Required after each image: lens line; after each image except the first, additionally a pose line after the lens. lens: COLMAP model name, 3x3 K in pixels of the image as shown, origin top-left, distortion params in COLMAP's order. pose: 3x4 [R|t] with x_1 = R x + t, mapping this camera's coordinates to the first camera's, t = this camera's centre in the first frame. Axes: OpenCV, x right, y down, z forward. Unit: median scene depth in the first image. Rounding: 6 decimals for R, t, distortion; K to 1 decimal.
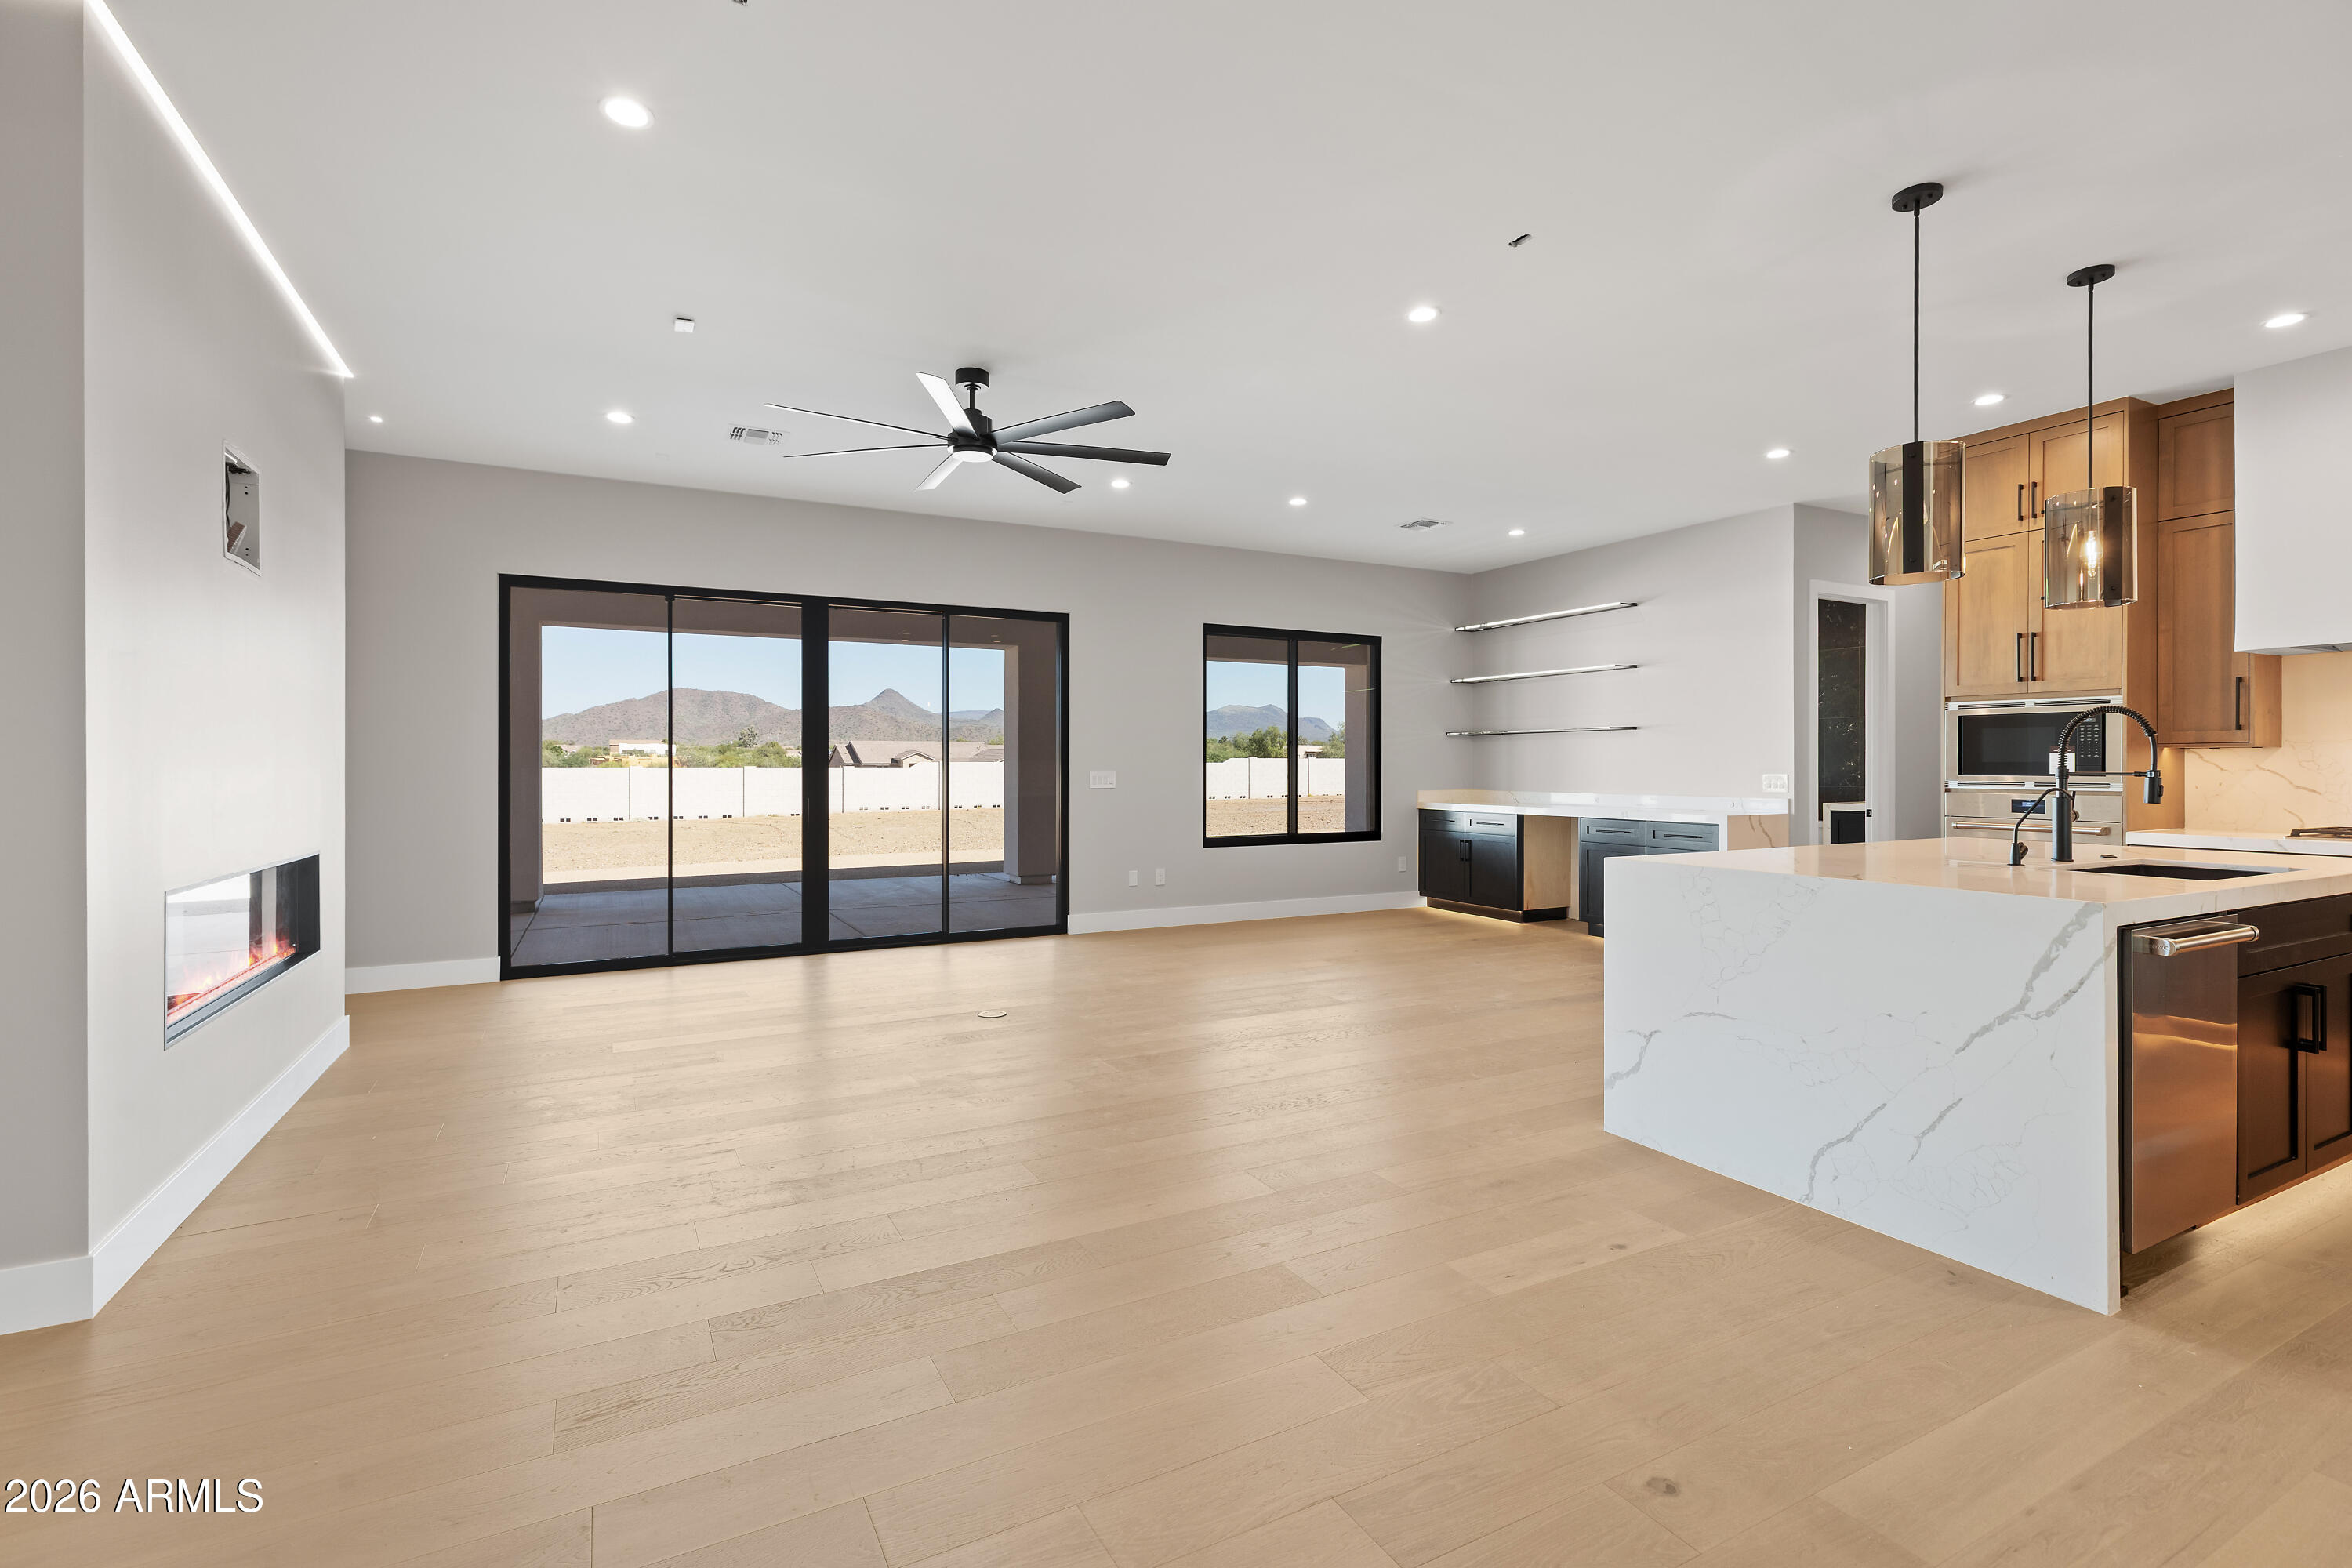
lens RADIAL K [[1058.8, 0, 1162.6], [0, 1058.8, 770.3], [0, 0, 1]] dist [0.002485, -0.000107]
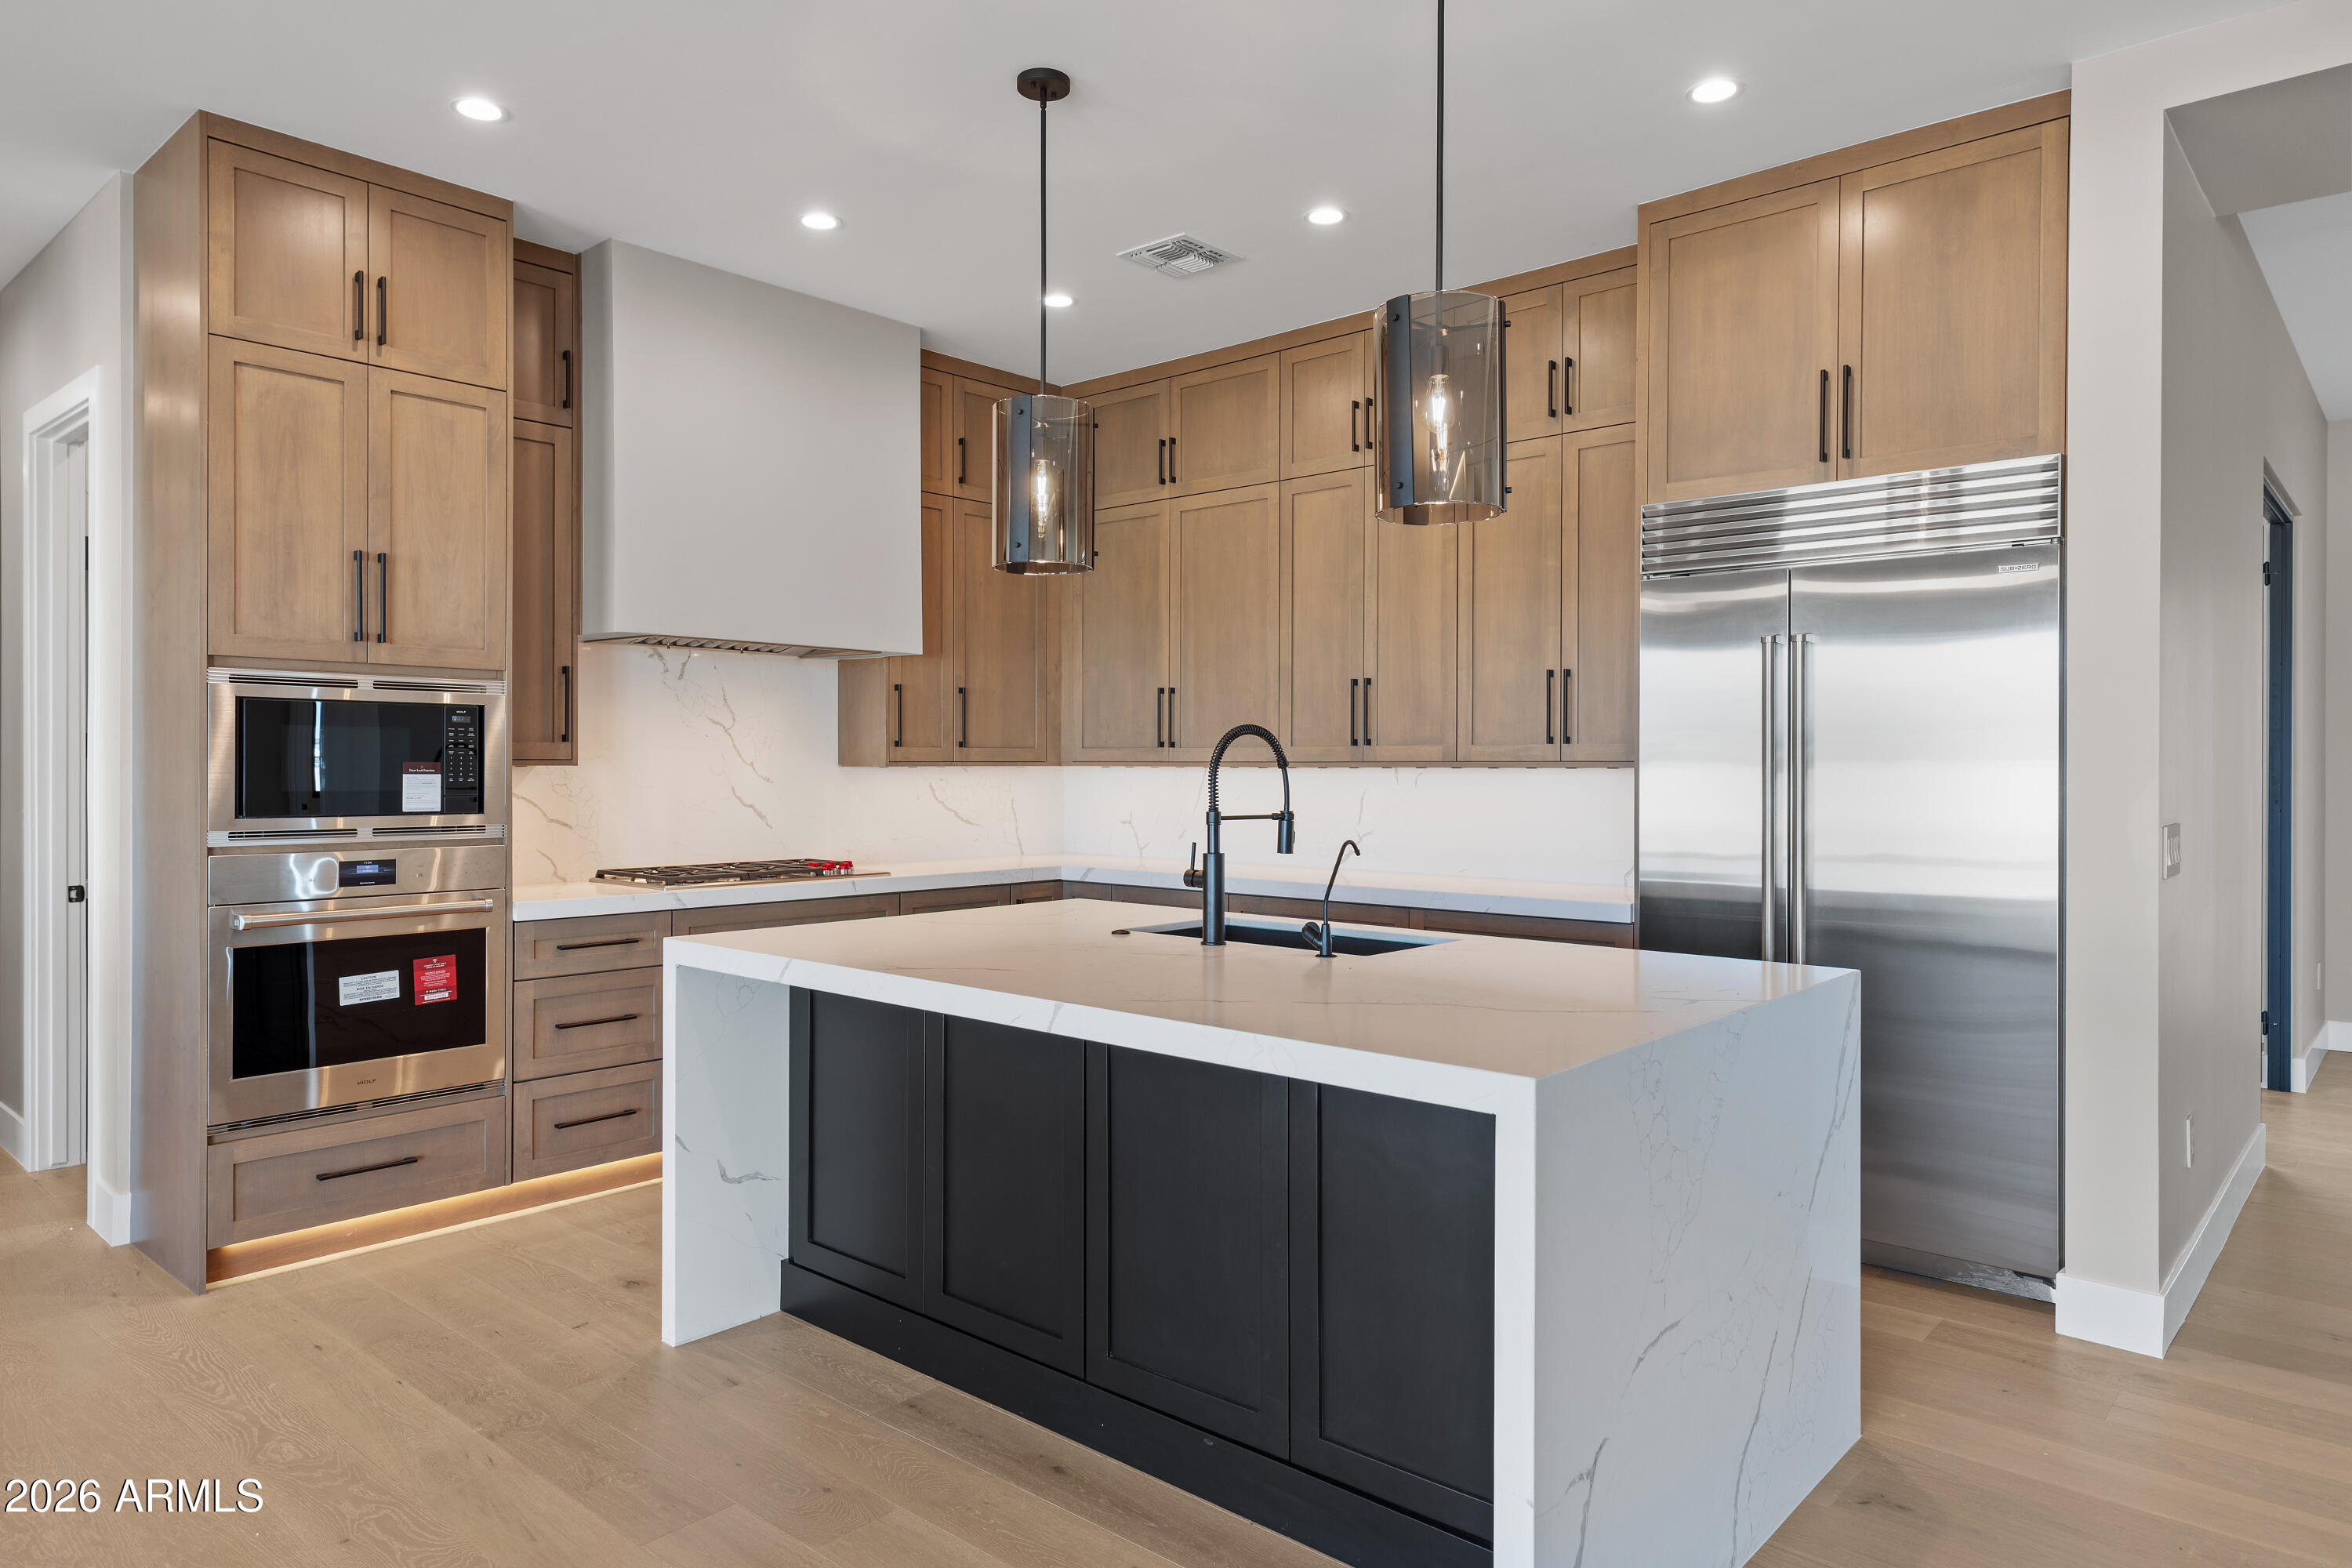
lens RADIAL K [[1451.7, 0, 1163.7], [0, 1451.7, 764.8], [0, 0, 1]] dist [0.013919, -0.003810]
pose [[-0.348462, -0.001177, 0.937322, -0.019690], [0.001806, 0.999997, 0.001927, -0.021452], [-0.937321, 0.002364, -0.348458, 0.859582]]
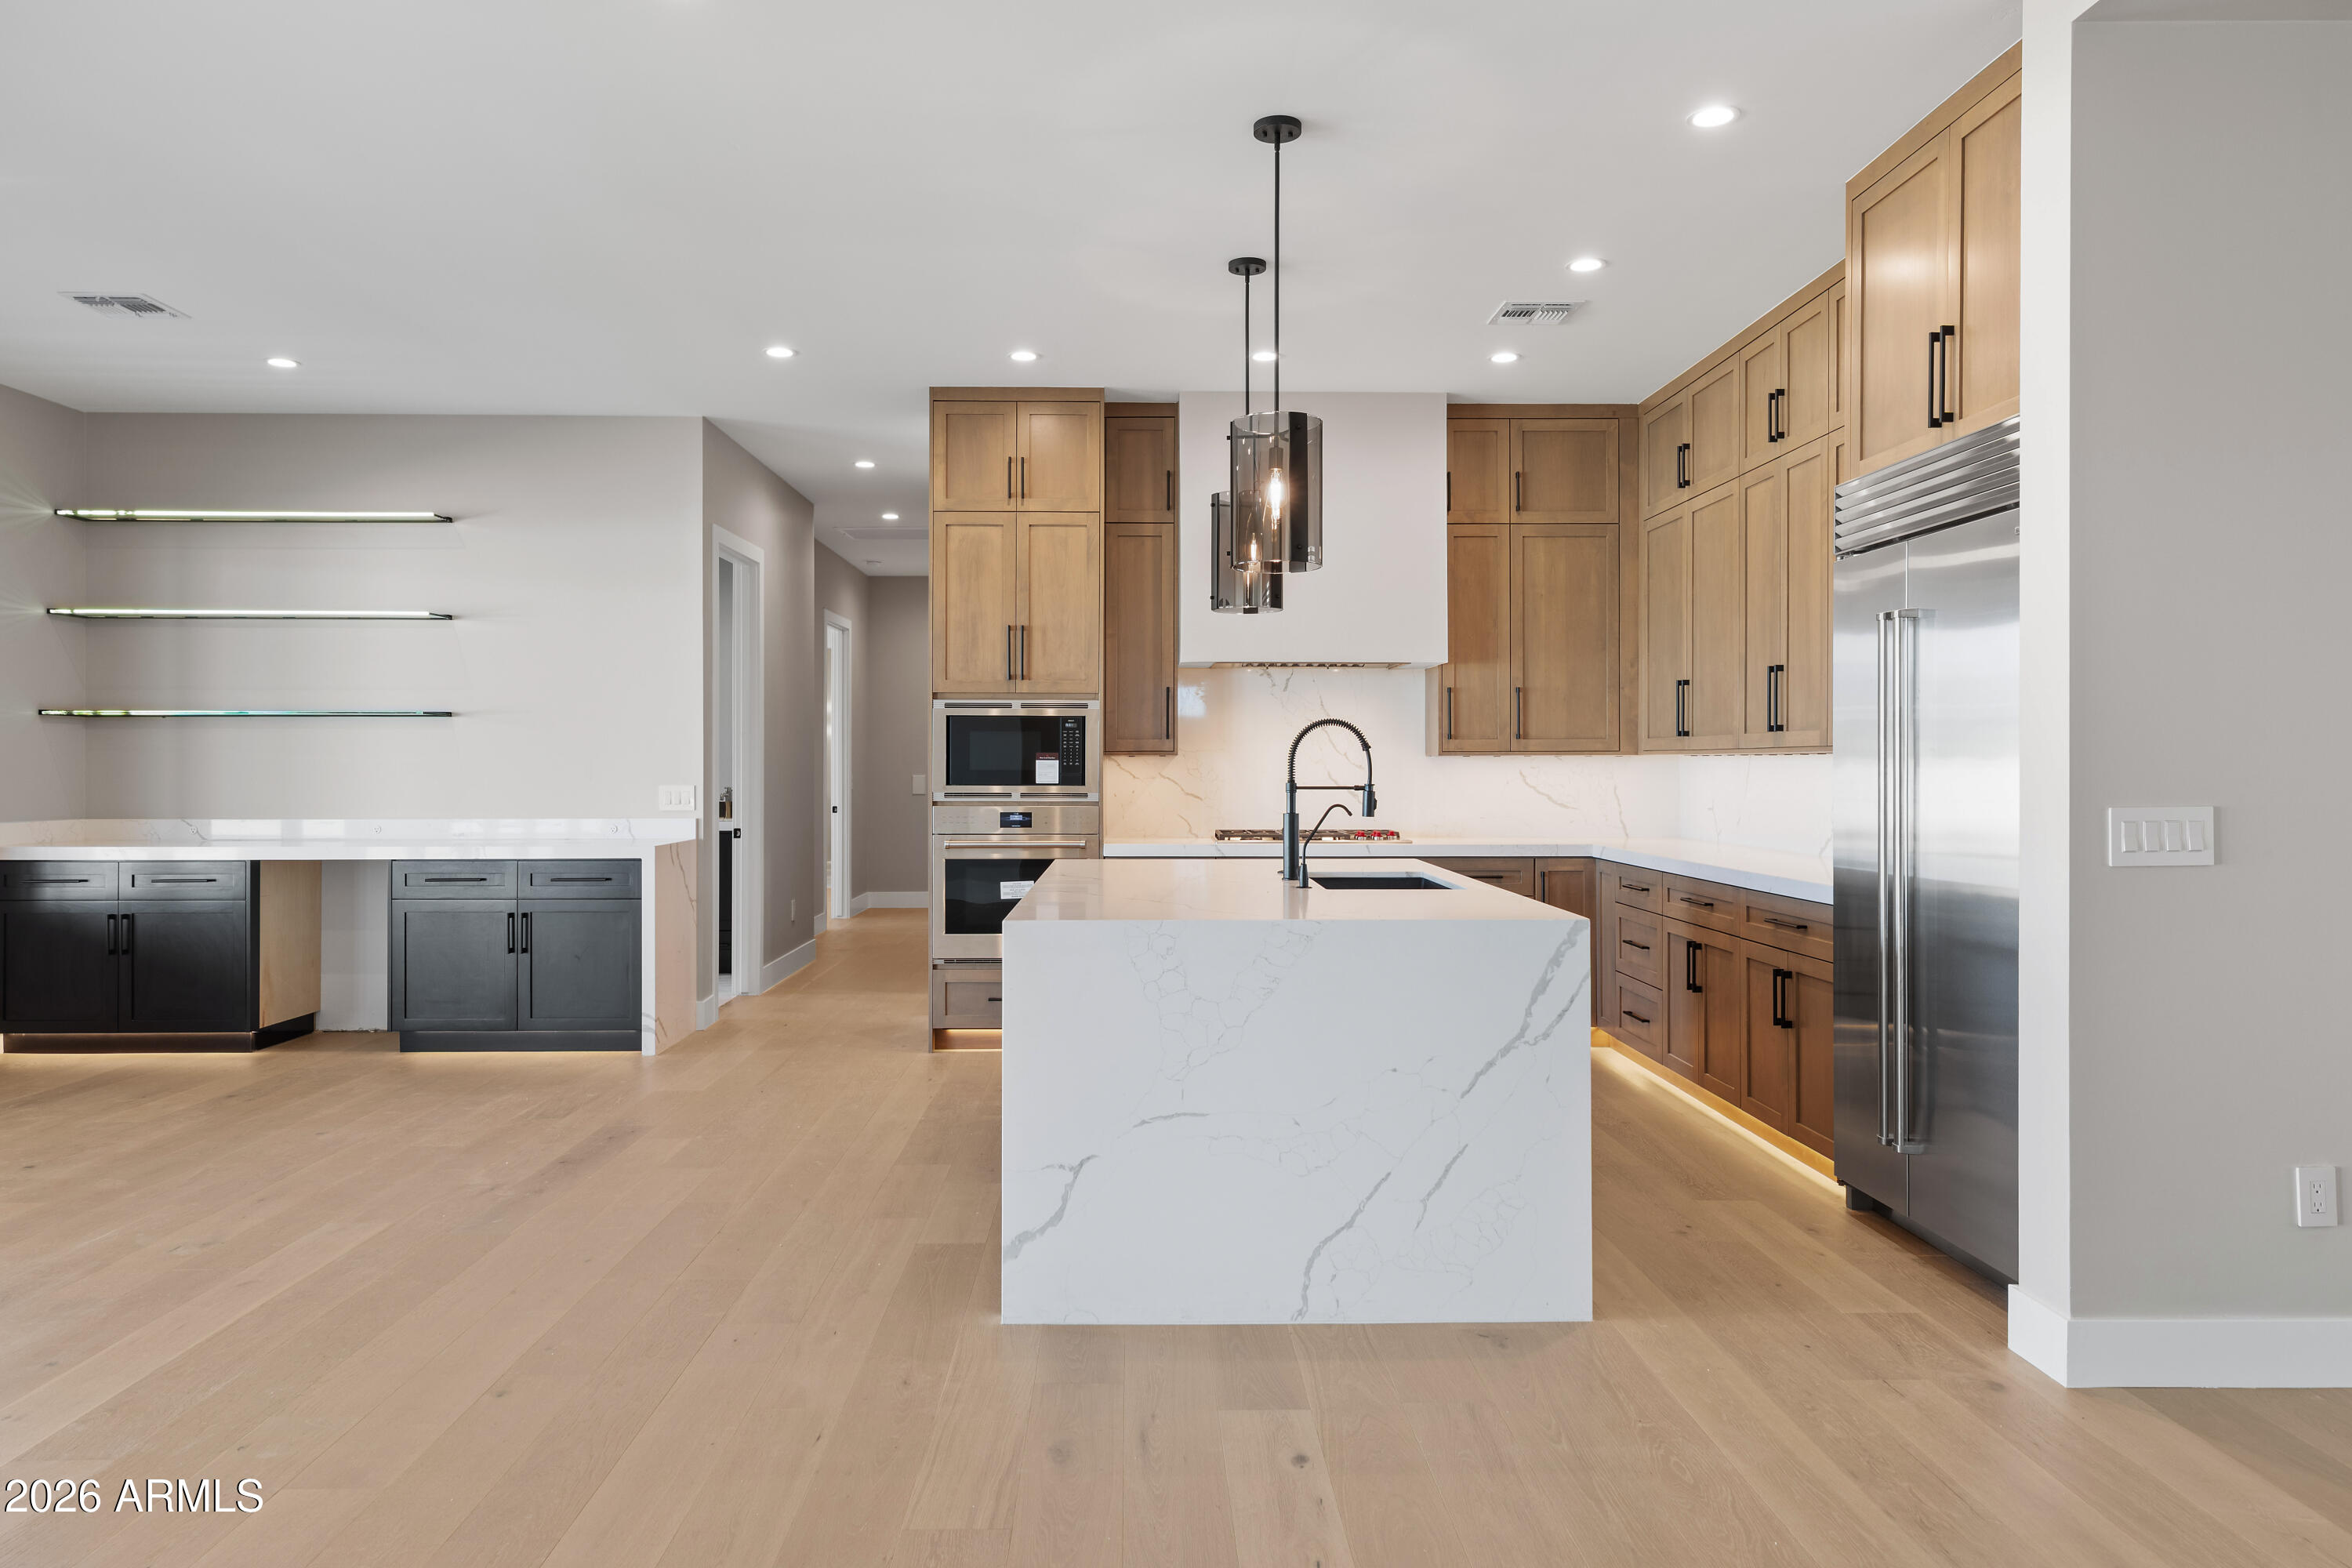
lens RADIAL K [[1530.1, 0, 1157.3], [0, 1530.1, 762.5], [0, 0, 1]] dist [0.002680, 0.011754]
pose [[0.450707, 0.000246, 0.892672, -0.271089], [0.003896, 0.999990, -0.002243, -0.010797], [-0.892664, 0.004489, 0.450701, 0.308416]]
